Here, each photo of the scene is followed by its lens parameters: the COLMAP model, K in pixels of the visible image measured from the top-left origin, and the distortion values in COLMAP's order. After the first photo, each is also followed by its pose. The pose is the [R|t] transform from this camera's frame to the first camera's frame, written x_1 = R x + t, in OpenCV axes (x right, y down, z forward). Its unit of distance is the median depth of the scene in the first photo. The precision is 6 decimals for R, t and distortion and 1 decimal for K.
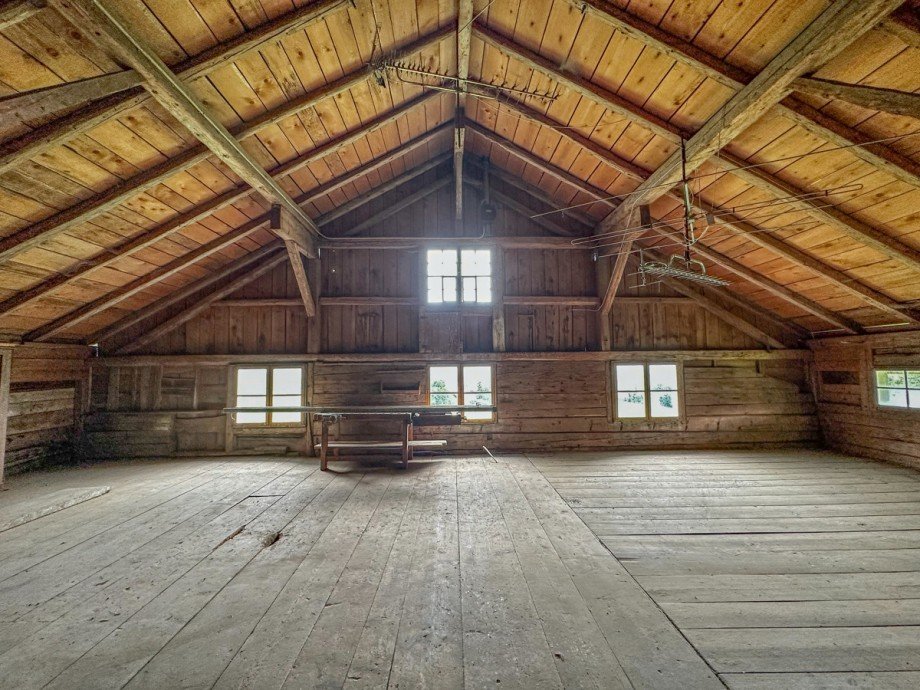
lens RADIAL K [[366.3, 0, 459.4], [0, 366.3, 343.8], [0, 0, 1]] dist [-0.002425, 0.000058]
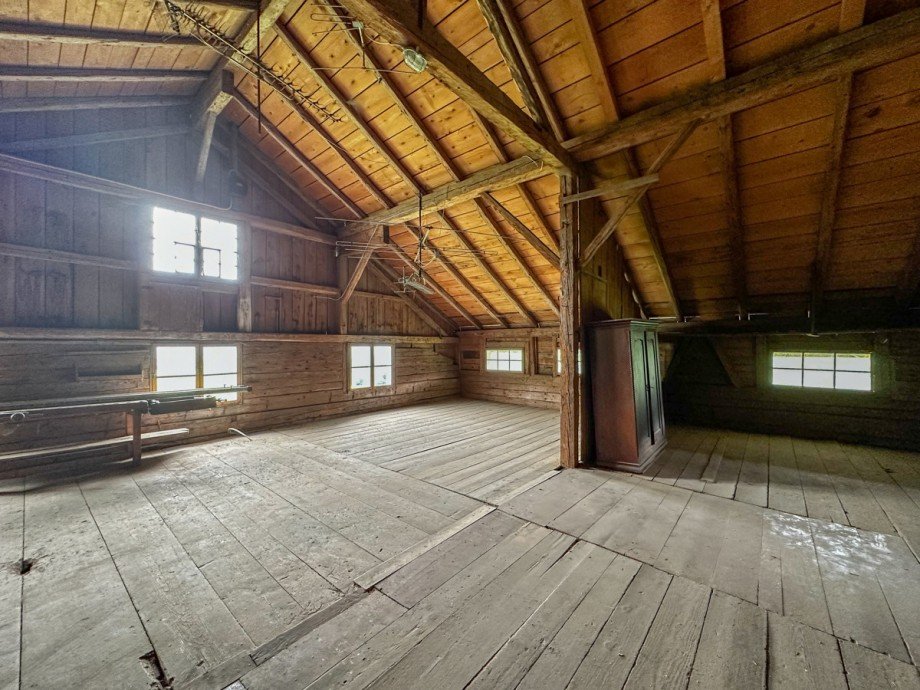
lens RADIAL K [[366.3, 0, 459.4], [0, 366.3, 343.8], [0, 0, 1]] dist [-0.002425, 0.000058]
pose [[0.673776, 0.012104, 0.738837, -0.253196], [-0.049774, 0.998338, 0.029036, -0.003659], [-0.737258, -0.056339, 0.673259, -0.096955]]
